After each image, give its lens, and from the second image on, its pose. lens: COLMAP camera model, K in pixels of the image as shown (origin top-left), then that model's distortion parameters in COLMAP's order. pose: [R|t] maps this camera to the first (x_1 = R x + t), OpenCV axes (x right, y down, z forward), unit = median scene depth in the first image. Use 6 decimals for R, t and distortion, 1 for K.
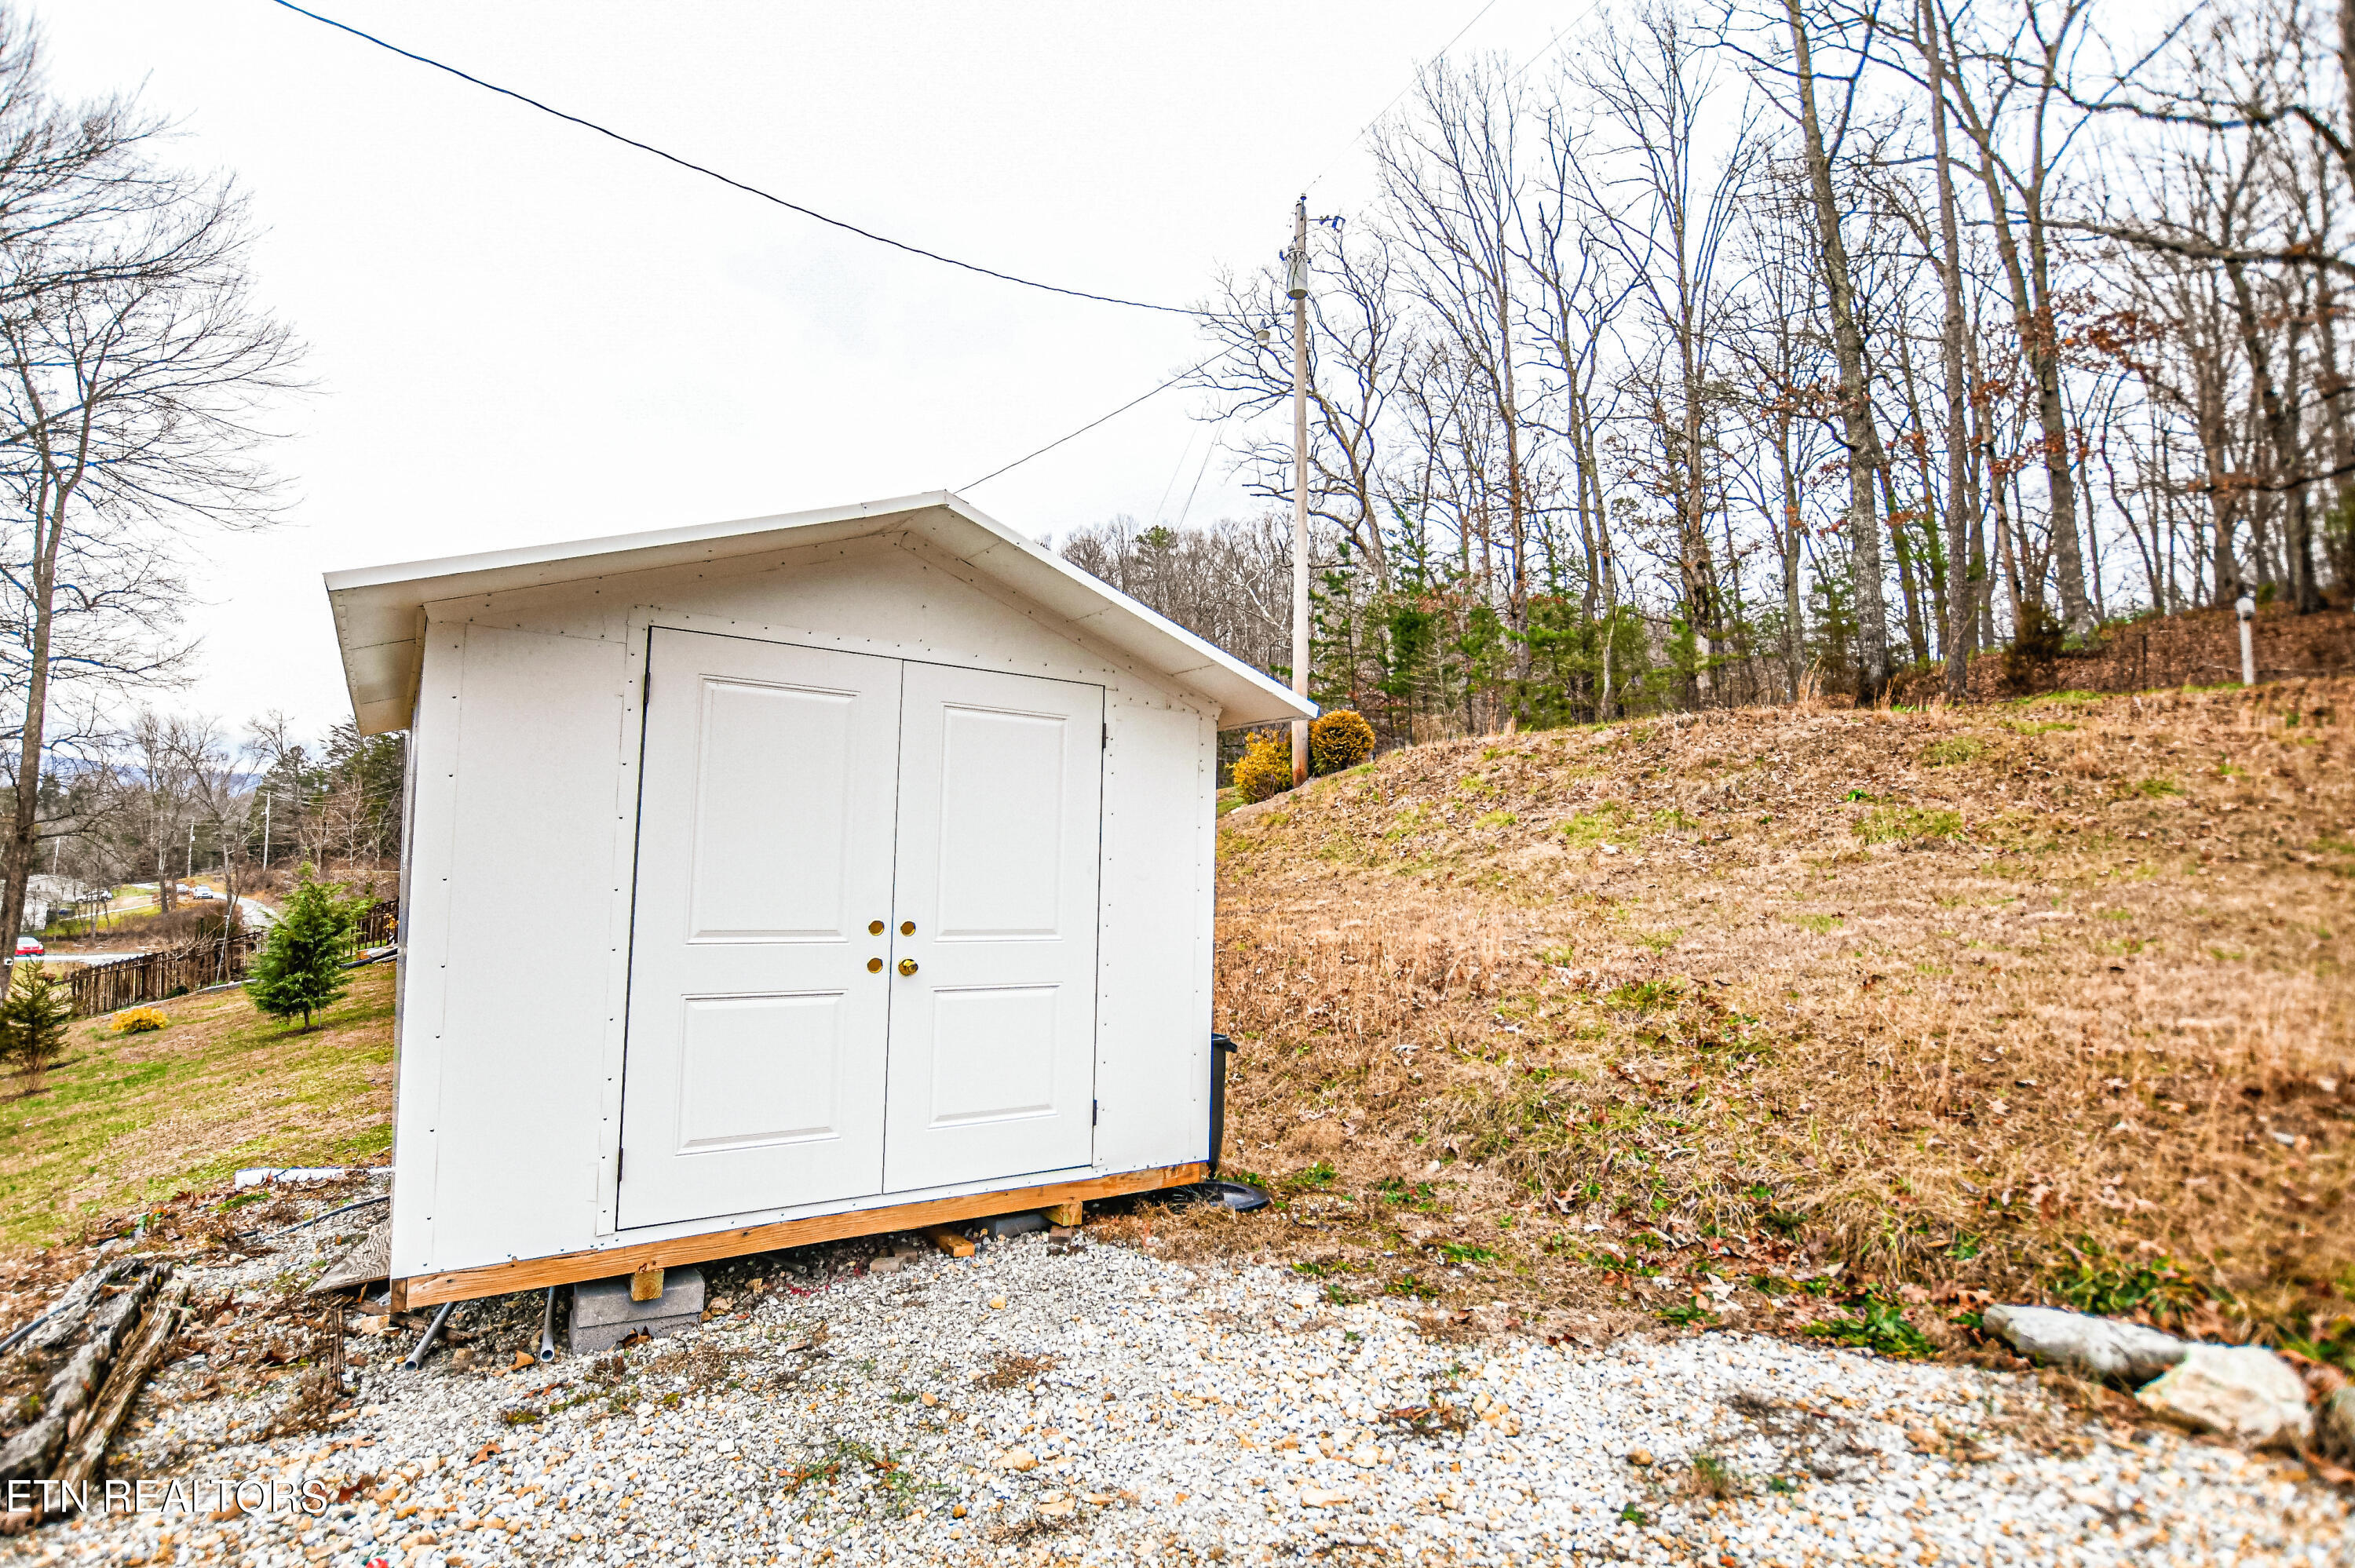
lens RADIAL K [[1156.7, 0, 1171.5], [0, 1156.7, 781.3], [0, 0, 1]] dist [-0.024982, 0.002276]
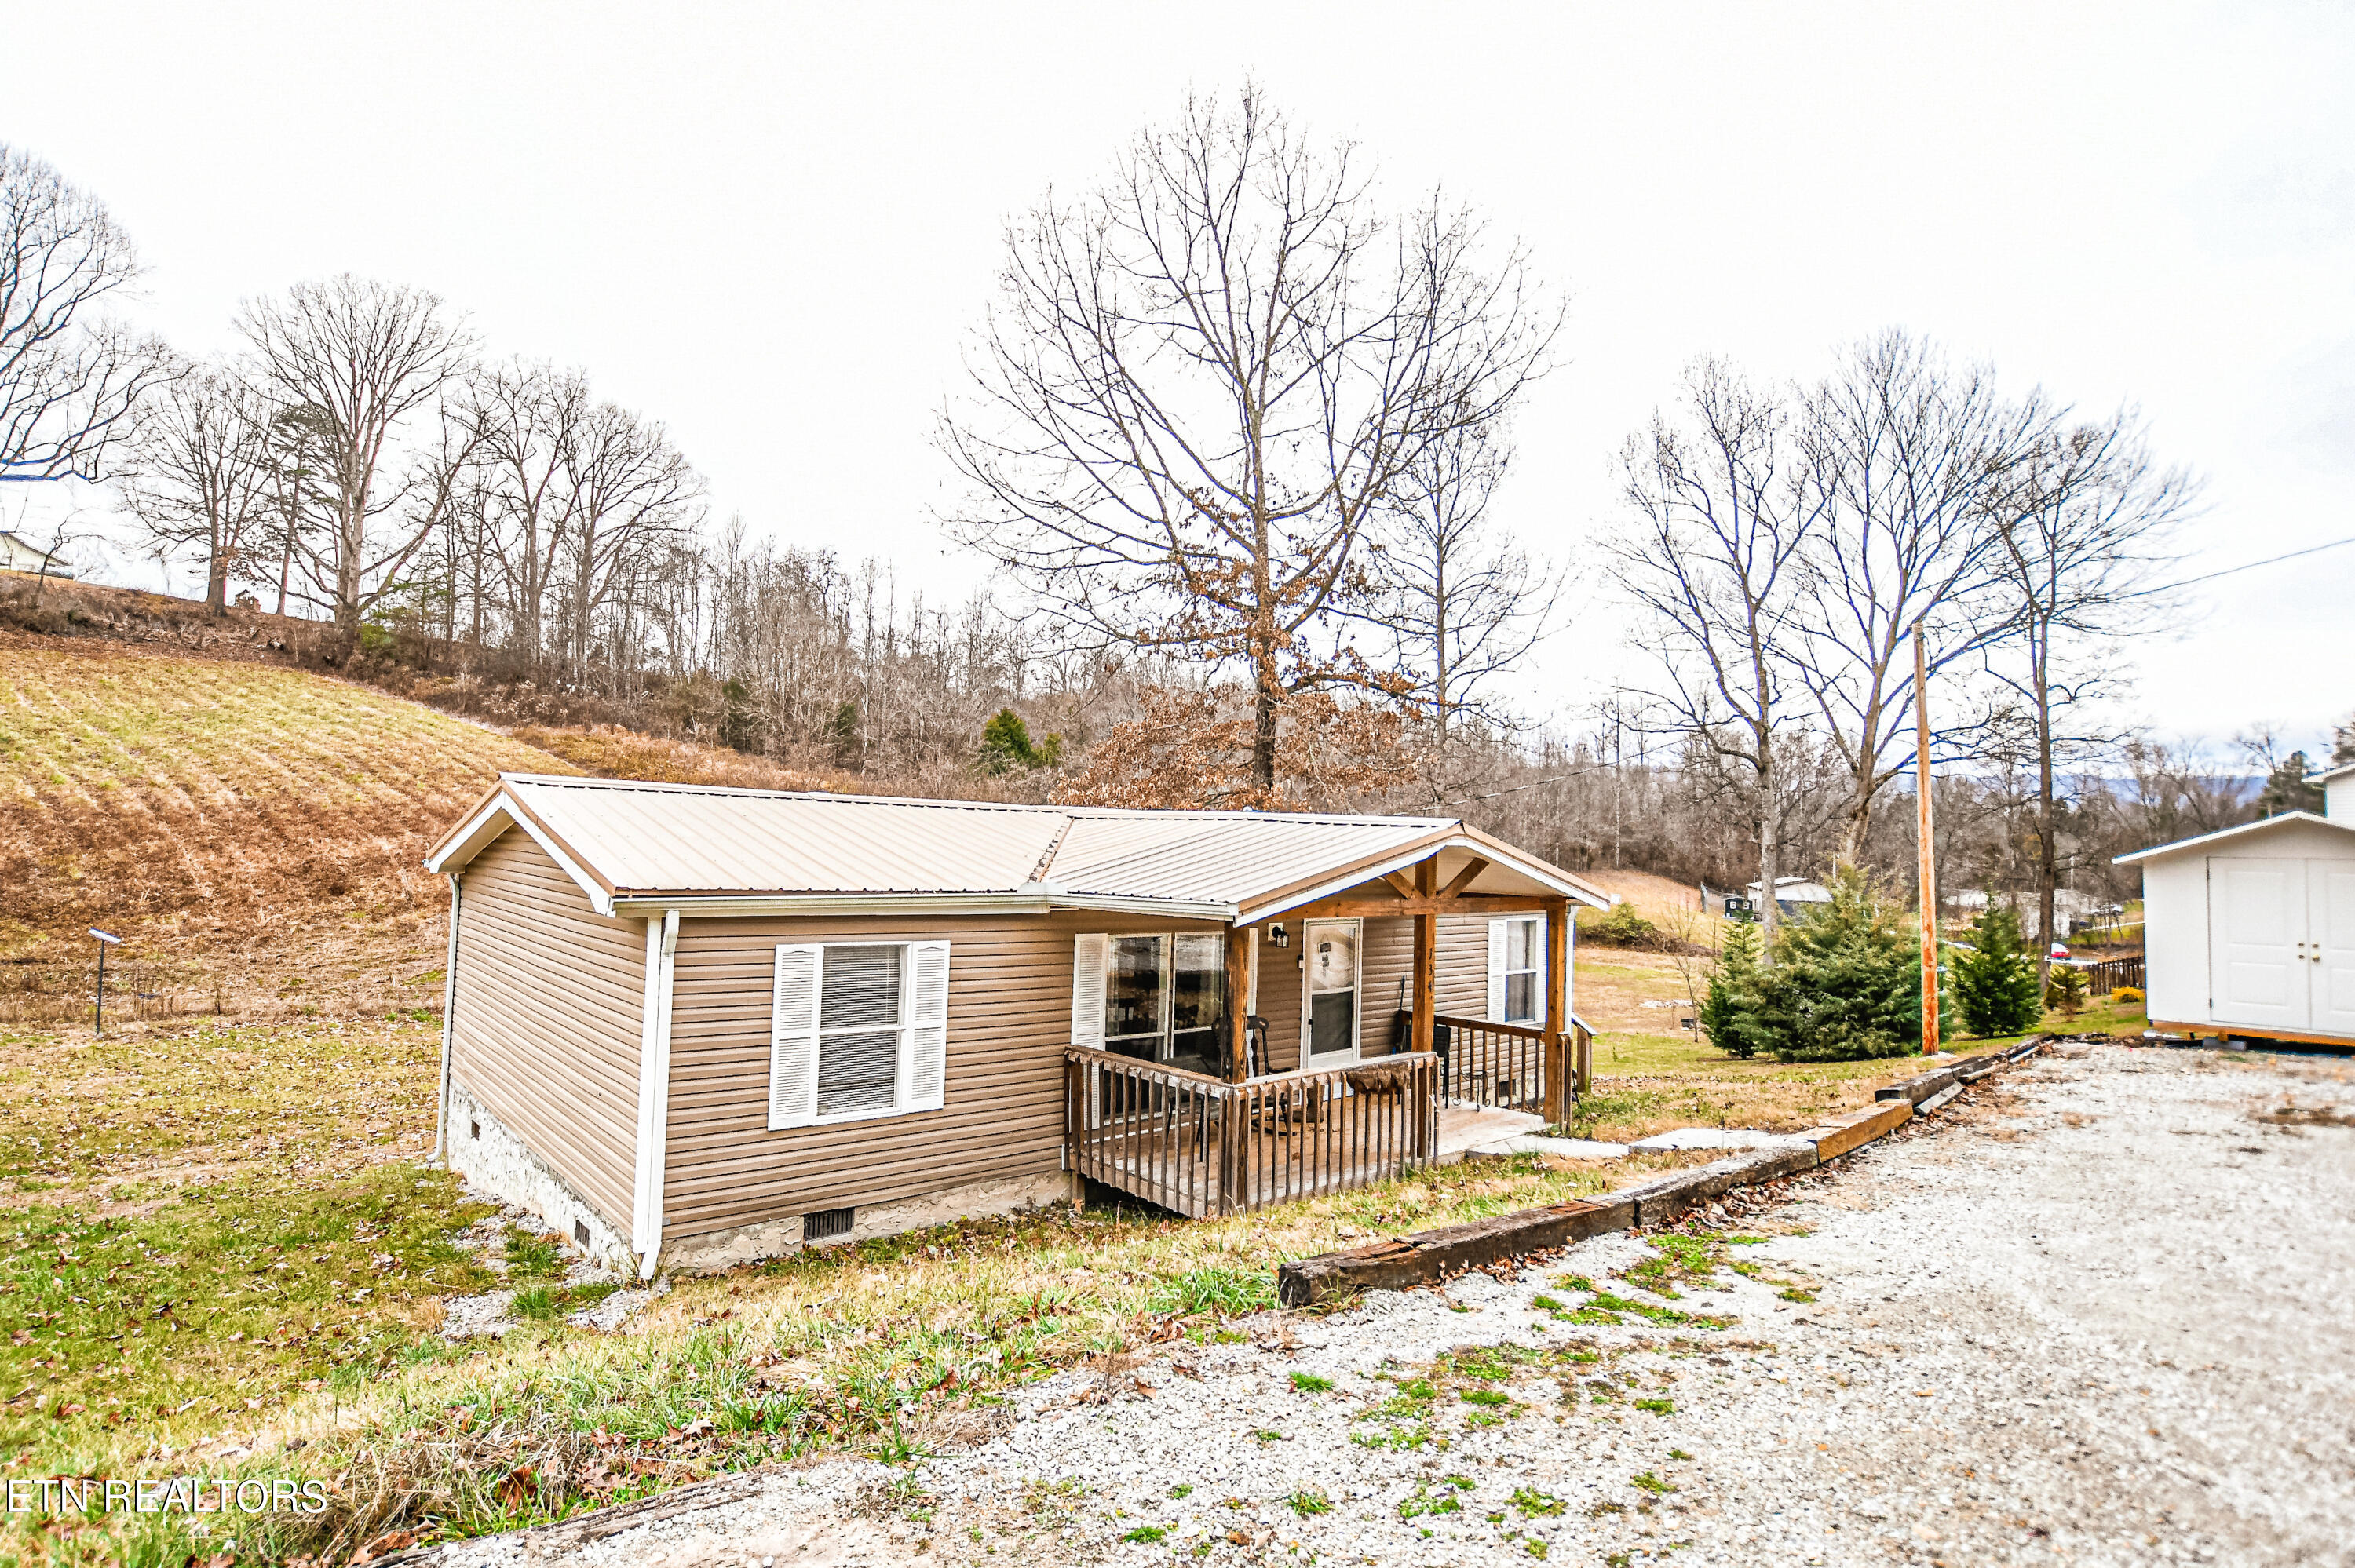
lens RADIAL K [[1193.7, 0, 1179.6], [0, 1193.7, 762.6], [0, 0, 1]] dist [-0.017638, -0.001326]
pose [[0.147349, -0.084353, -0.985481, 0.270939], [0.059126, 0.995326, -0.076356, -0.033414], [0.987316, -0.047017, 0.151648, -0.270682]]
